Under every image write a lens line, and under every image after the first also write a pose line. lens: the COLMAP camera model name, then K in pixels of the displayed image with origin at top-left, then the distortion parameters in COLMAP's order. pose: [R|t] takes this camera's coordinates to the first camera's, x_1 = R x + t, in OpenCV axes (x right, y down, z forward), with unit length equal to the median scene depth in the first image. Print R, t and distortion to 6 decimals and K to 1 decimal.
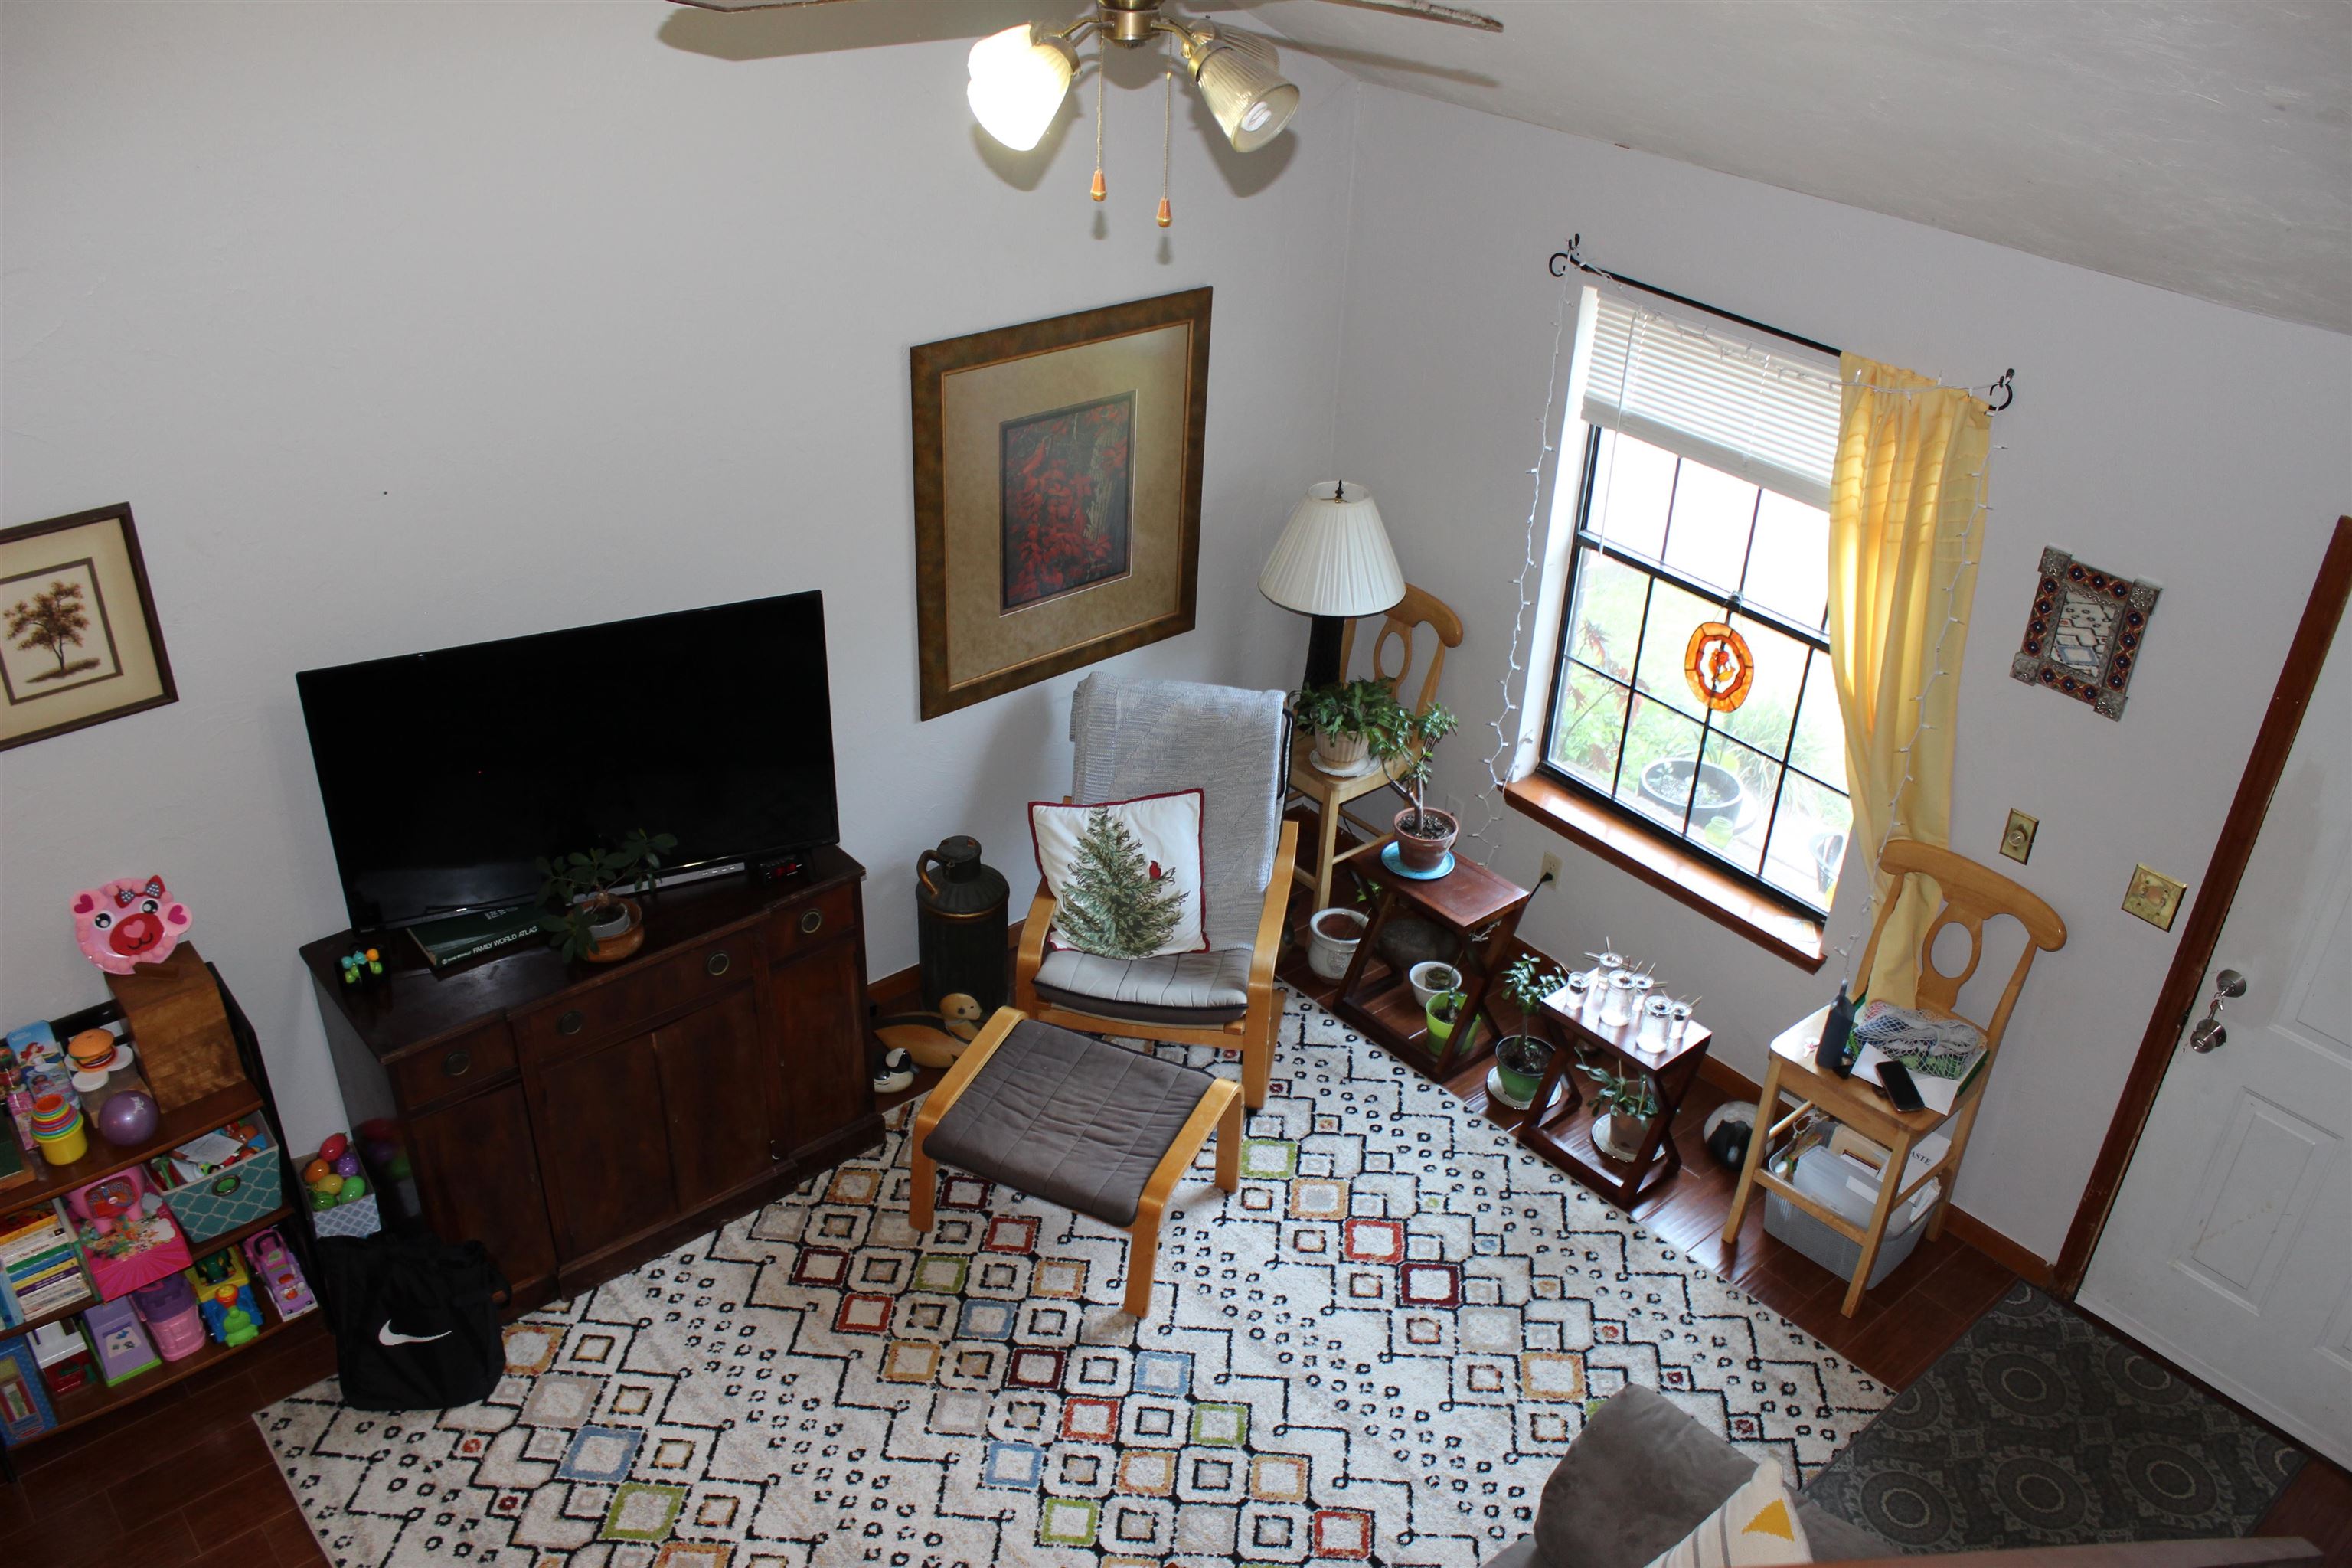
lens RADIAL K [[1945.3, 0, 1171.7], [0, 1945.3, 775.8], [0, 0, 1]] dist [-0.149007, 0.122181]
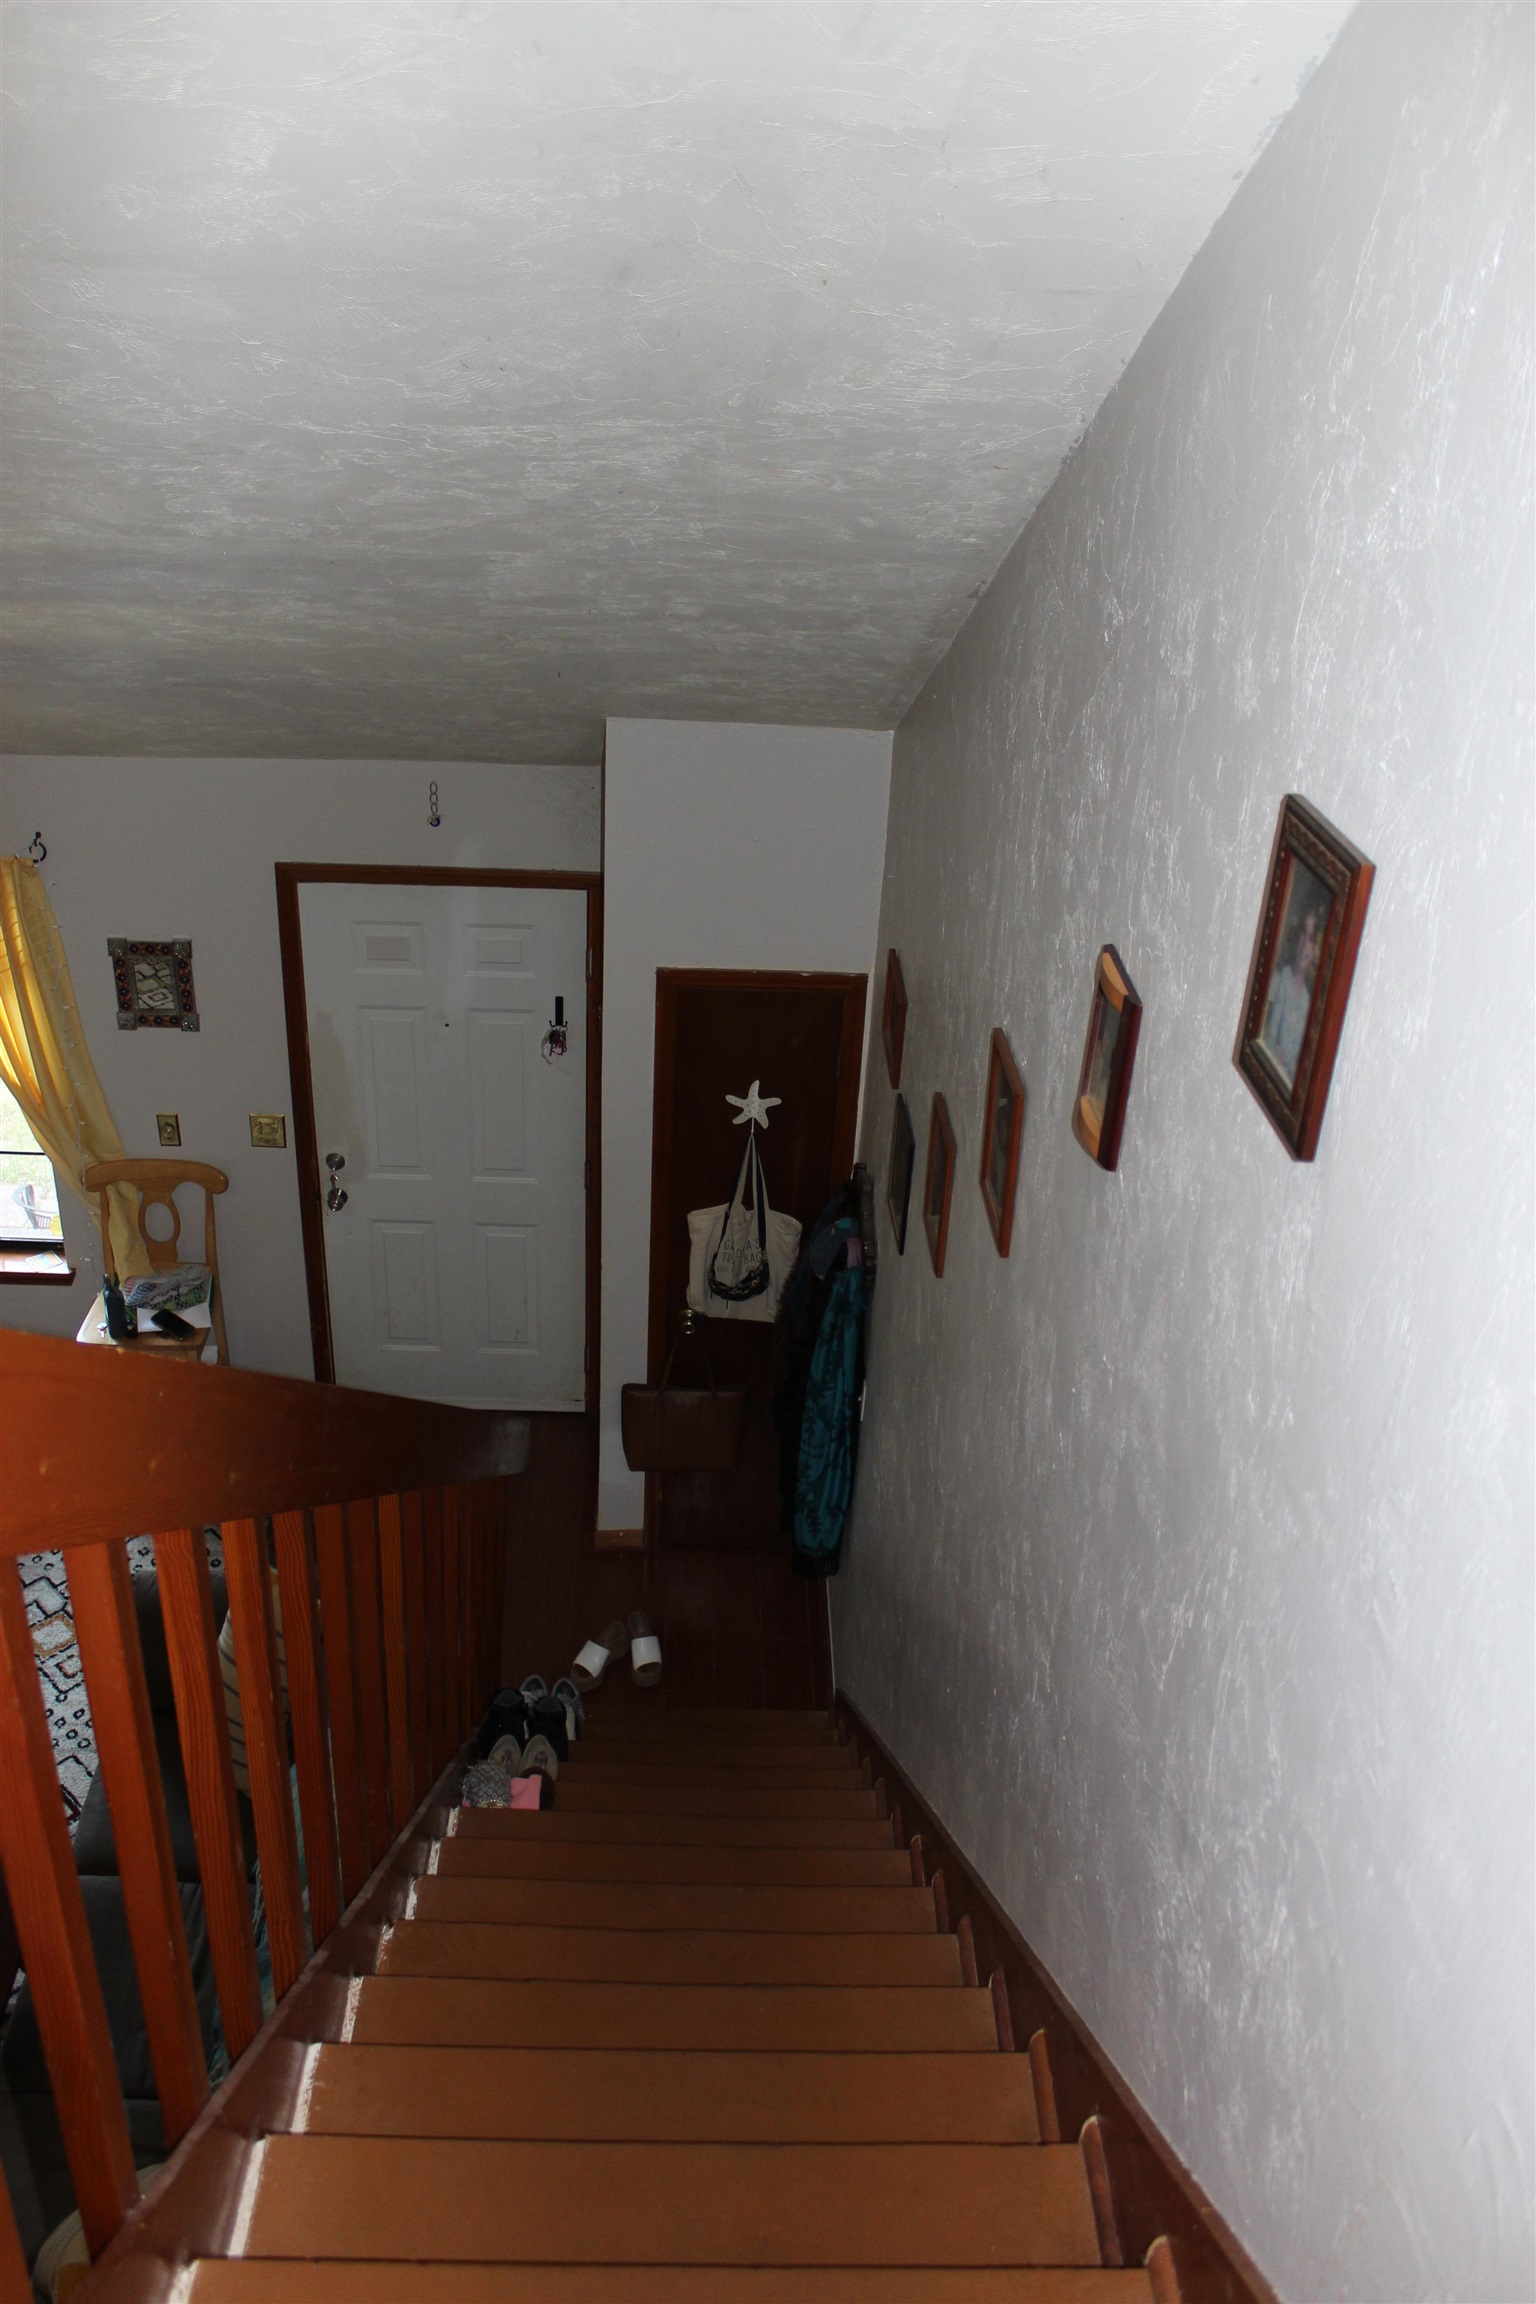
lens RADIAL K [[1905.6, 0, 764.6], [0, 1905.6, 1145.3], [0, 0, 1]] dist [-0.149007, 0.122181]
pose [[0.628276, -0.394207, 0.670724, -0.225954], [0.374447, 0.908920, 0.183453, -0.049178], [-0.681952, 0.135891, 0.718662, -0.321882]]
